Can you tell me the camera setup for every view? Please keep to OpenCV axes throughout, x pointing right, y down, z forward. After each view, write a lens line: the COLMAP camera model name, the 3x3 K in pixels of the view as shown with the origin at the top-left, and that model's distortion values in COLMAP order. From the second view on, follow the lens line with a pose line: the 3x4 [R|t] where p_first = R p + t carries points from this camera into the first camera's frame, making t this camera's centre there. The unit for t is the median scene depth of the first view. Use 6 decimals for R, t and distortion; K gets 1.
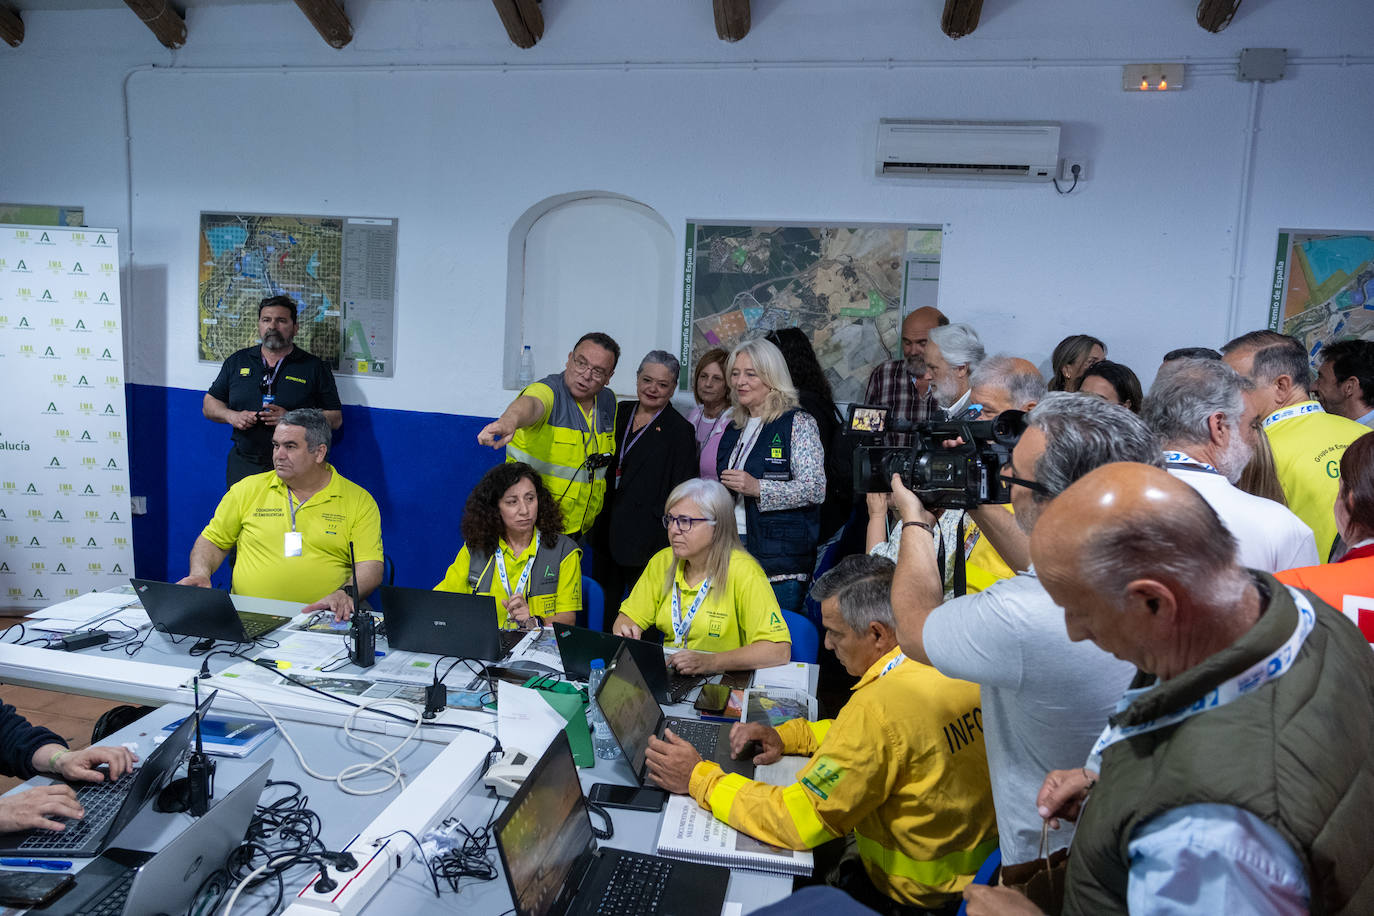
lens RADIAL K [[1024.6, 0, 687.0], [0, 1024.6, 458.0], [0, 0, 1]] dist [-0.009404, -0.002544]
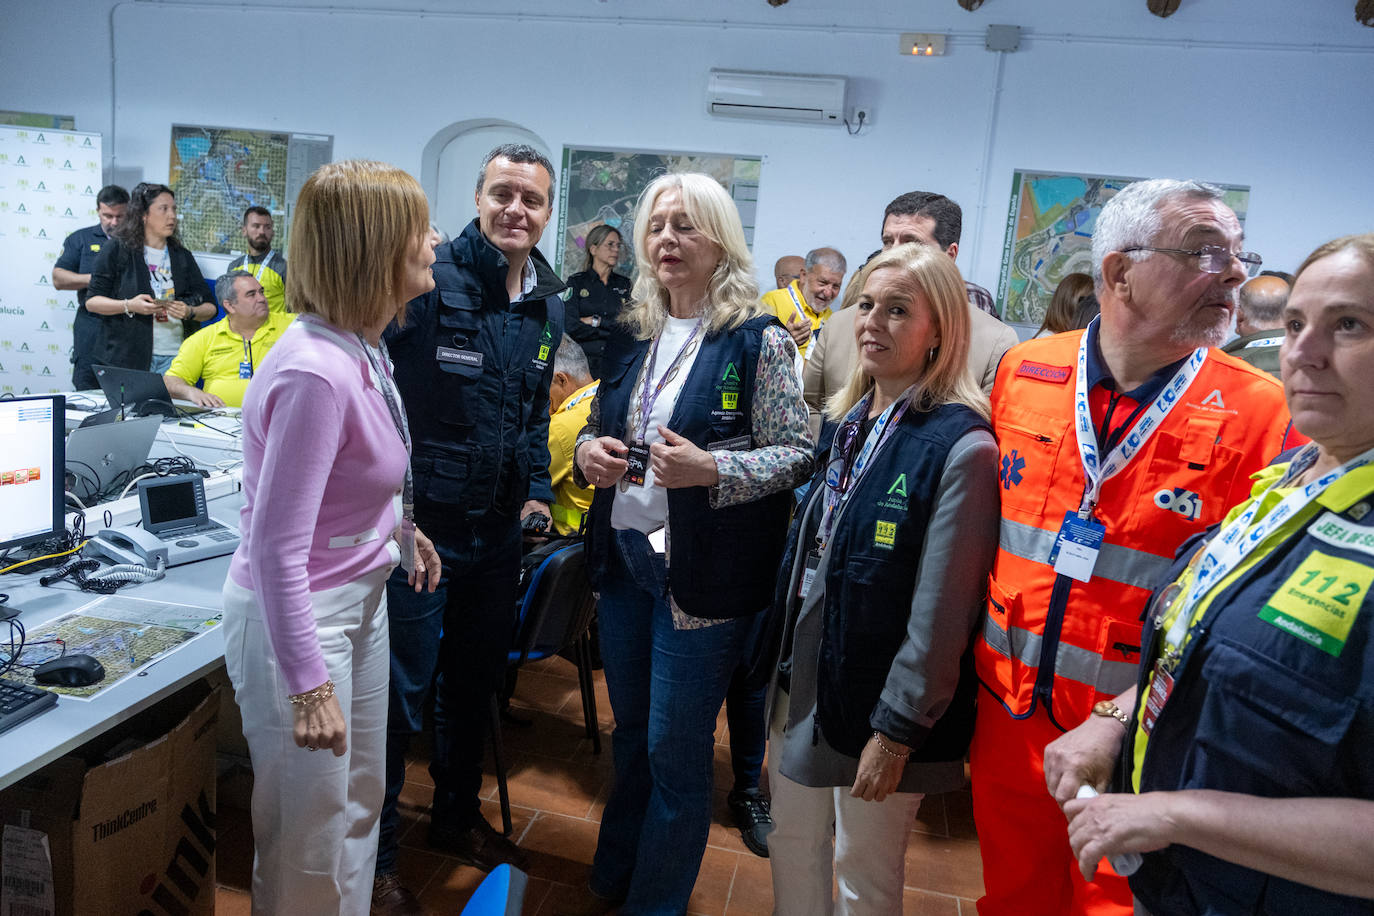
lens RADIAL K [[1009.3, 0, 687.0], [0, 1009.3, 458.0], [0, 0, 1]] dist [-0.016078, 0.003886]
pose [[0.999031, 0.041525, 0.014619, 0.149267], [-0.042062, 0.998370, 0.038576, 0.093156], [-0.012994, -0.039154, 0.999149, -0.236723]]
